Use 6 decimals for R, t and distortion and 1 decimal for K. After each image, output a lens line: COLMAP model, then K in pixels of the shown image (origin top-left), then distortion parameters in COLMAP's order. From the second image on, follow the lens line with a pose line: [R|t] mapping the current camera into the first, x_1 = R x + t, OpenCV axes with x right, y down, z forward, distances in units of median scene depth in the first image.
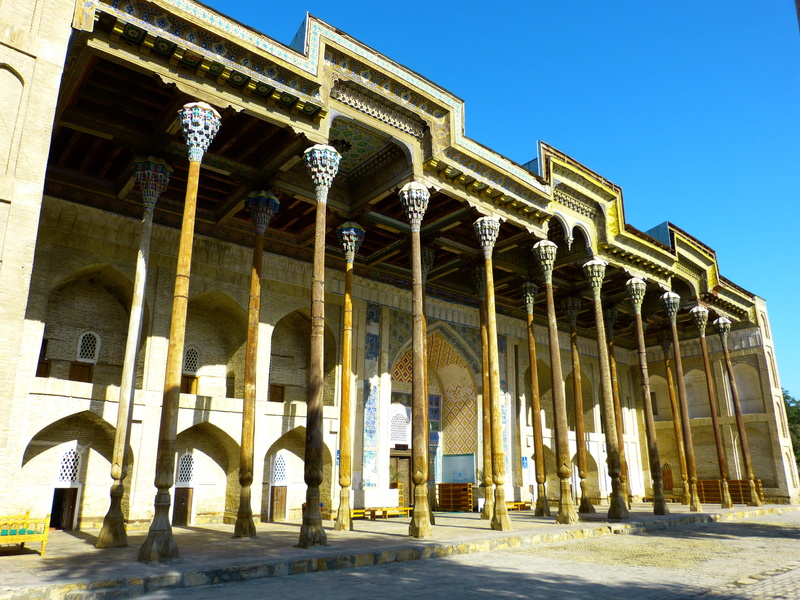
lens RADIAL K [[607.0, 0, 400.0], [0, 607.0, 300.0], [0, 0, 1]] dist [-0.001674, 0.000648]
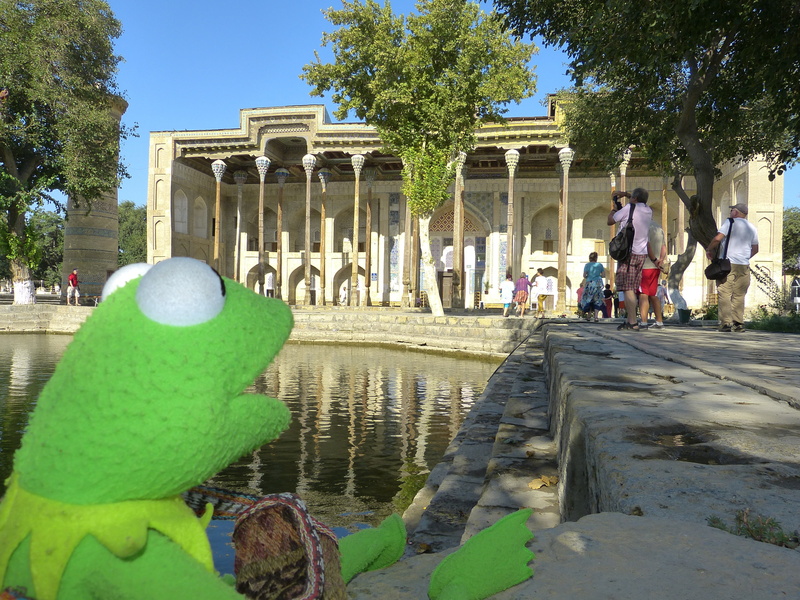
lens RADIAL K [[607.0, 0, 400.0], [0, 607.0, 300.0], [0, 0, 1]] dist [-0.001674, 0.000648]
pose [[0.606543, 0.001757, -0.795049, 2.015449], [0.206854, 0.965210, 0.159942, 0.035438], [0.767670, -0.261471, 0.585078, -0.181405]]
